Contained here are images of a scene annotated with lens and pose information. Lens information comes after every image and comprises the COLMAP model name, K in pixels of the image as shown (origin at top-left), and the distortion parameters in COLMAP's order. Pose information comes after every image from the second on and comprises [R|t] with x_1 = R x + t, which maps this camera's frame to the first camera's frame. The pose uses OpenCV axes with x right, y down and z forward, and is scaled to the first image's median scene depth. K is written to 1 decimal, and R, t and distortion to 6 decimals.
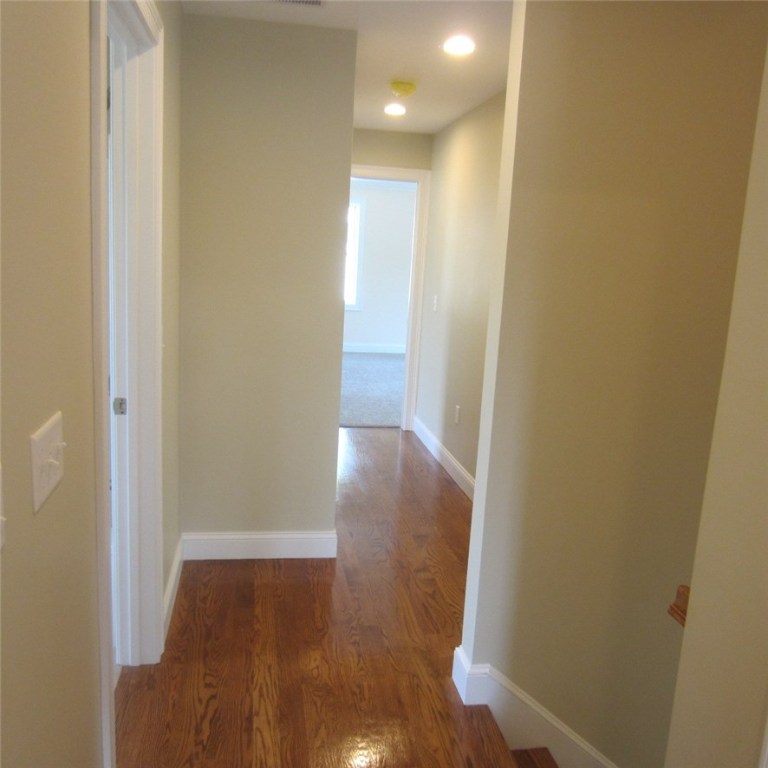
lens RADIAL K [[726.7, 0, 384.2], [0, 726.7, 381.1], [0, 0, 1]] dist [-0.031415, 0.000000]
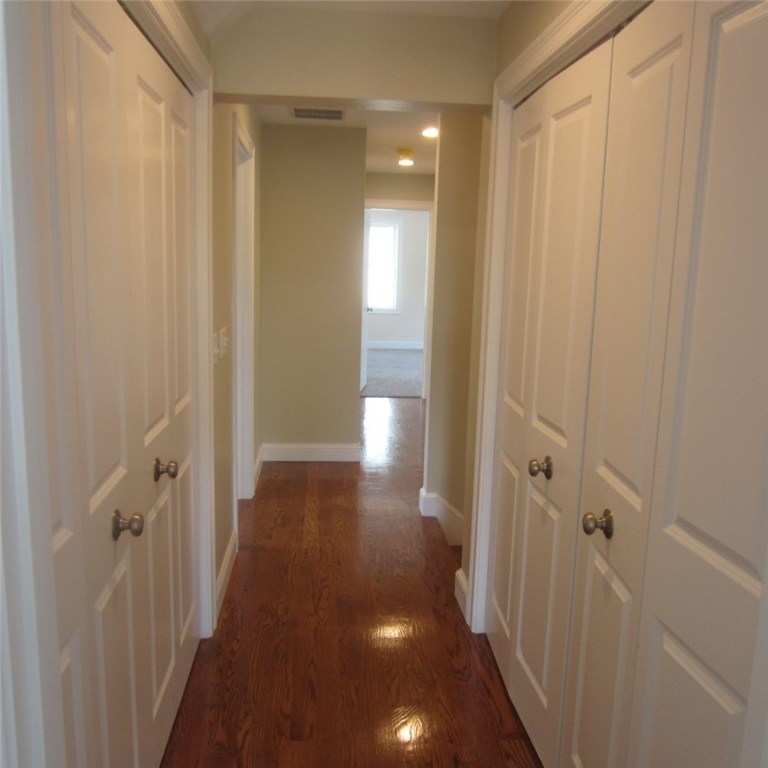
lens RADIAL K [[726.7, 0, 384.1], [0, 726.7, 386.0], [0, 0, 1]] dist [-0.031415, 0.000000]
pose [[0.996435, -0.010621, -0.083688, 0.162712], [0.009839, 0.999904, -0.009759, 0.139197], [0.083783, 0.008901, 0.996444, -0.754379]]
